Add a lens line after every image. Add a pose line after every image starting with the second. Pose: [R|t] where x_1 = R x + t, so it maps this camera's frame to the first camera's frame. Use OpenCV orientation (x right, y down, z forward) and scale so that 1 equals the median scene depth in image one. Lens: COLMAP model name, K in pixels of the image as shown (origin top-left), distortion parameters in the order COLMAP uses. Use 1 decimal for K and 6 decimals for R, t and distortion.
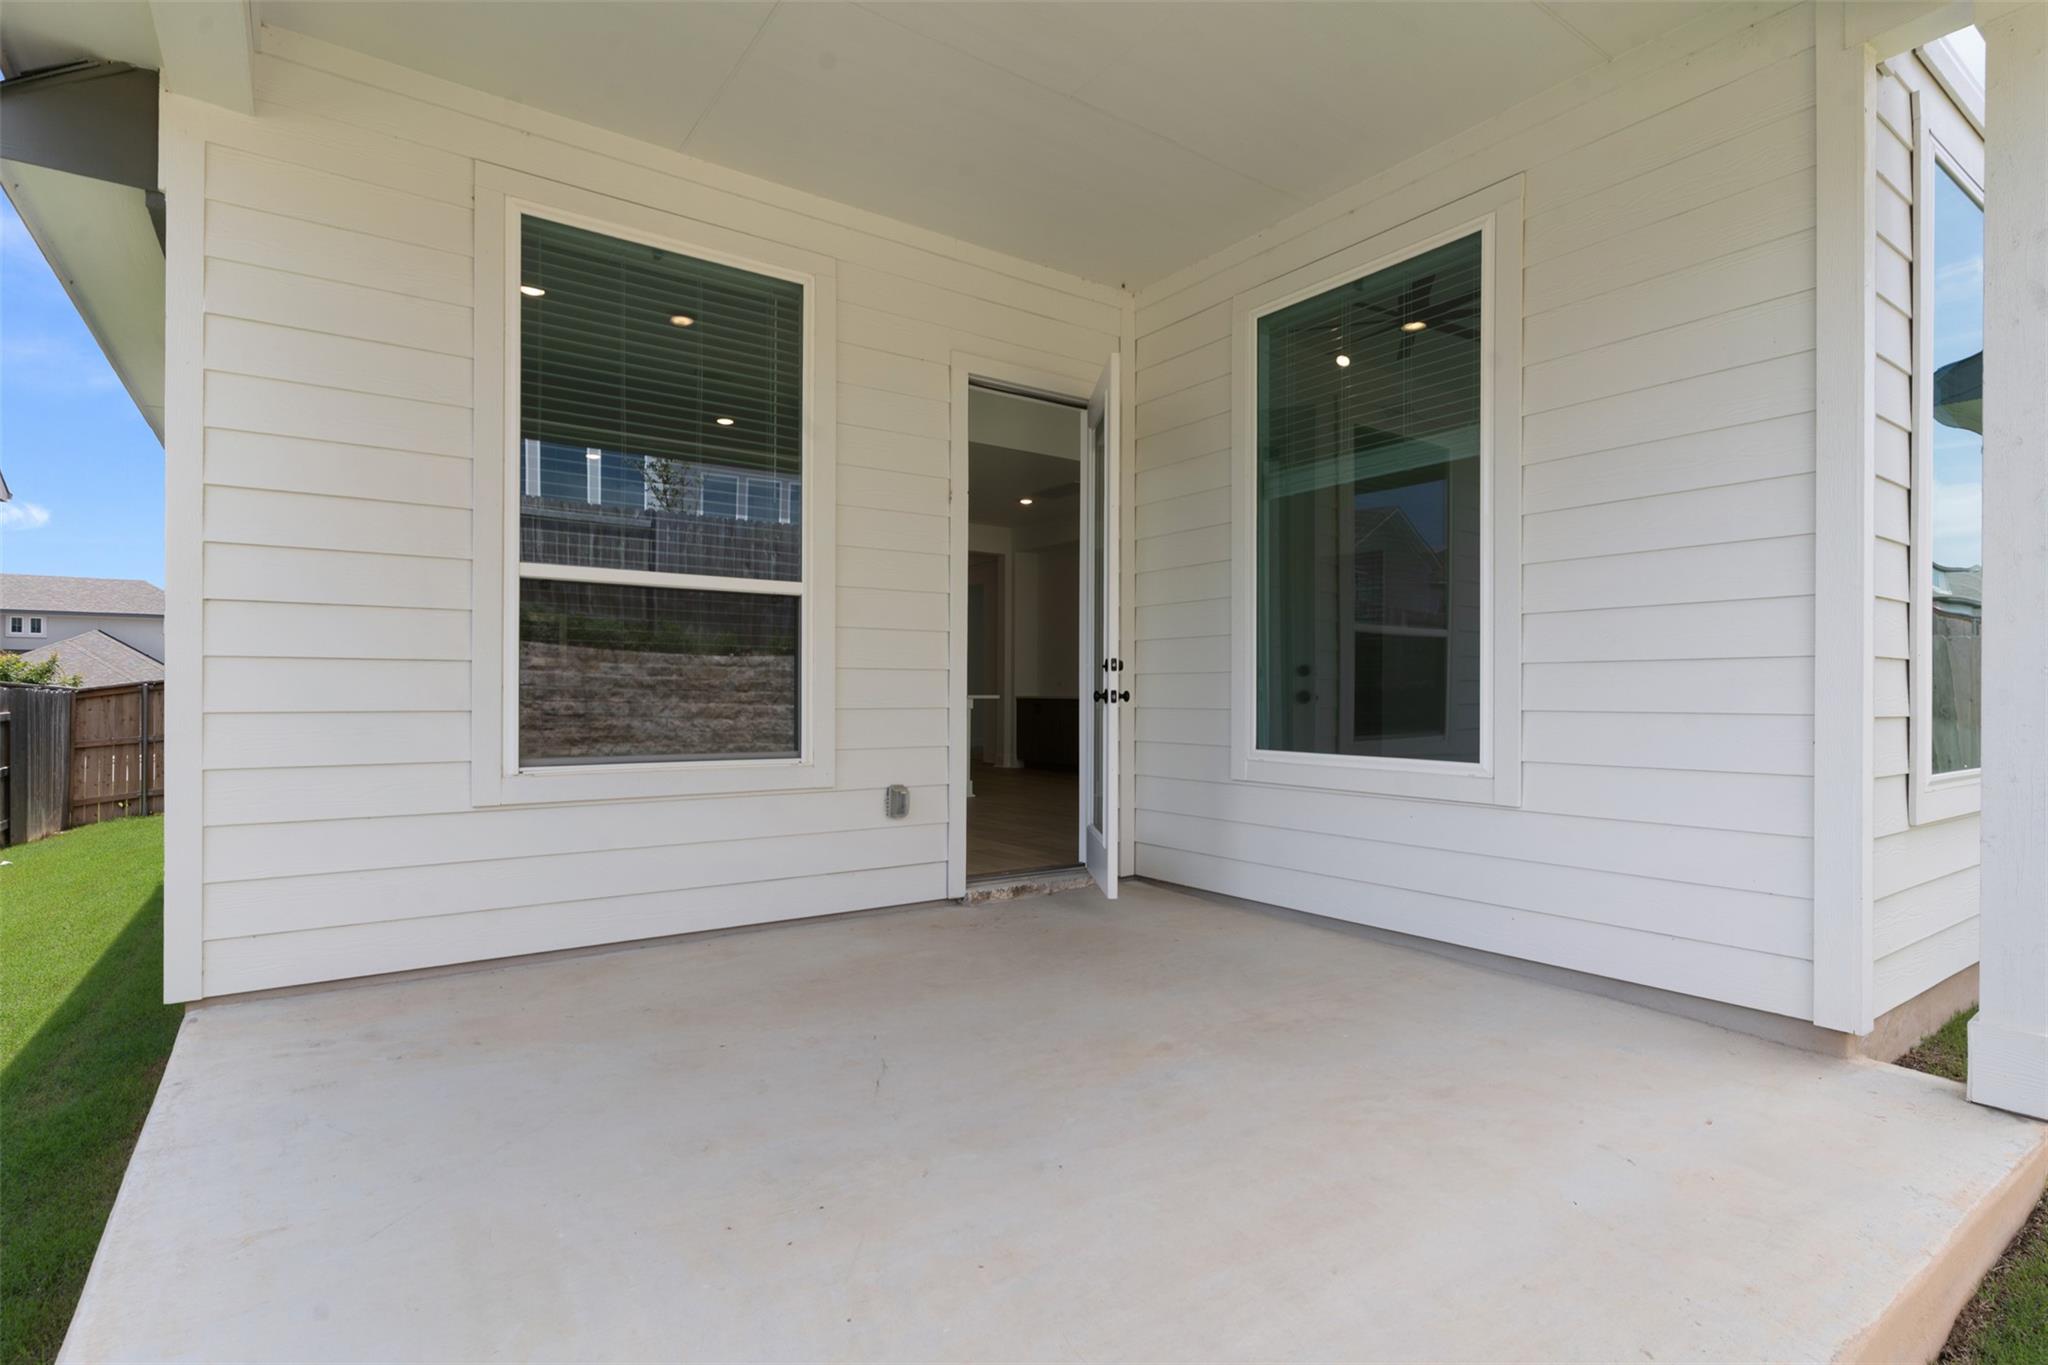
lens RADIAL K [[1001.0, 0, 1022.8], [0, 1001.0, 692.7], [0, 0, 1]] dist [0.001617, -0.000117]
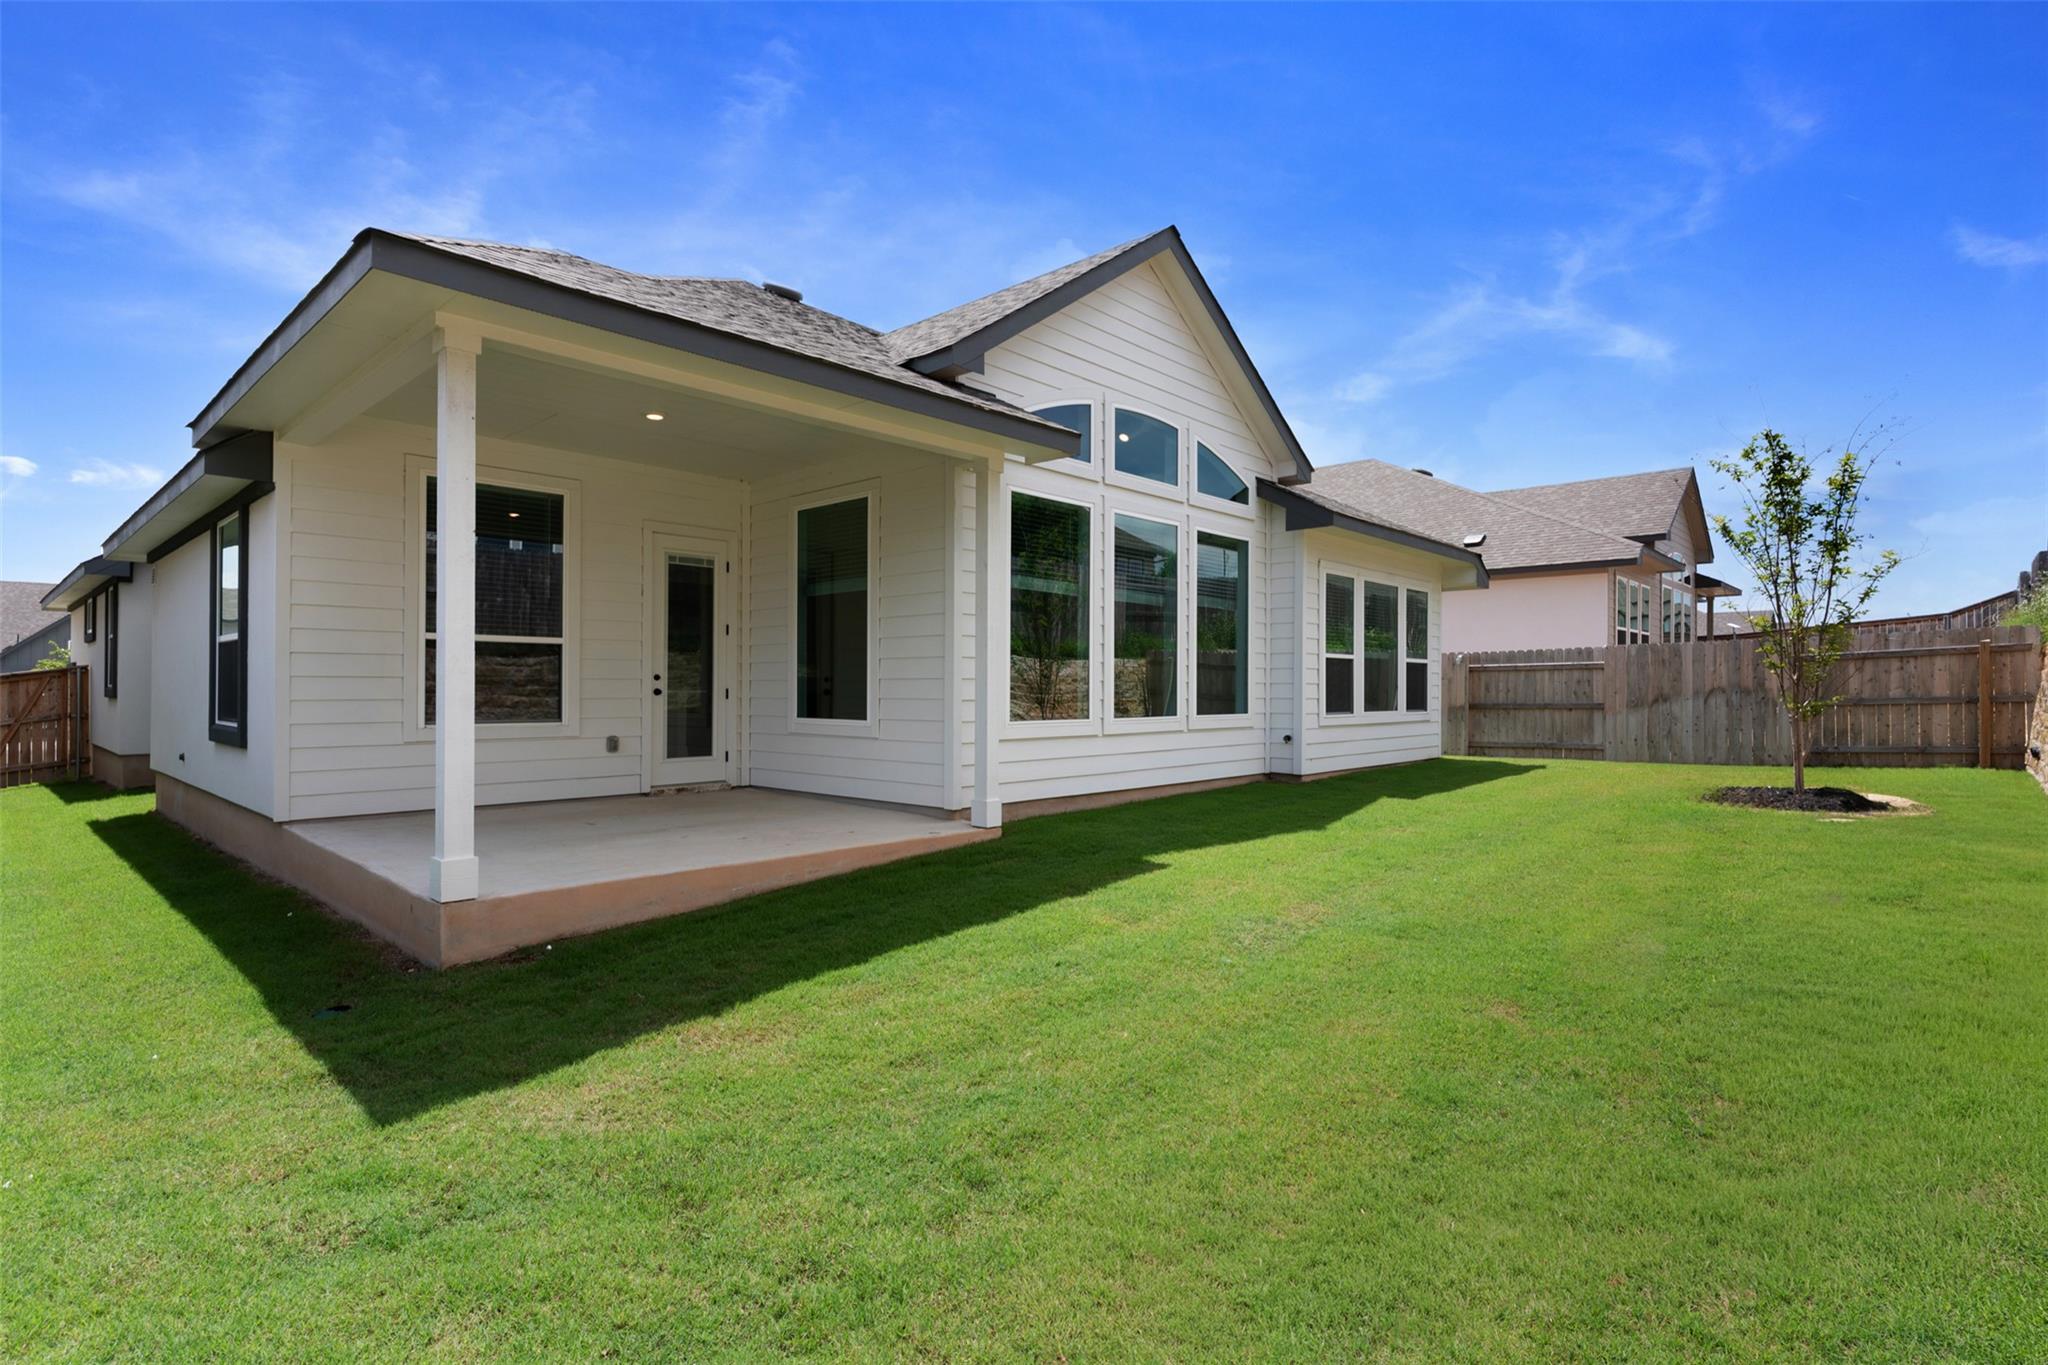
lens RADIAL K [[1001.0, 0, 1022.0], [0, 1001.0, 678.2], [0, 0, 1]] dist [0.001617, -0.000117]
pose [[0.980206, 0.001935, 0.197972, 0.292473], [-0.000616, 0.999977, -0.006724, -0.012051], [-0.197981, 0.006468, 0.980185, -1.182825]]
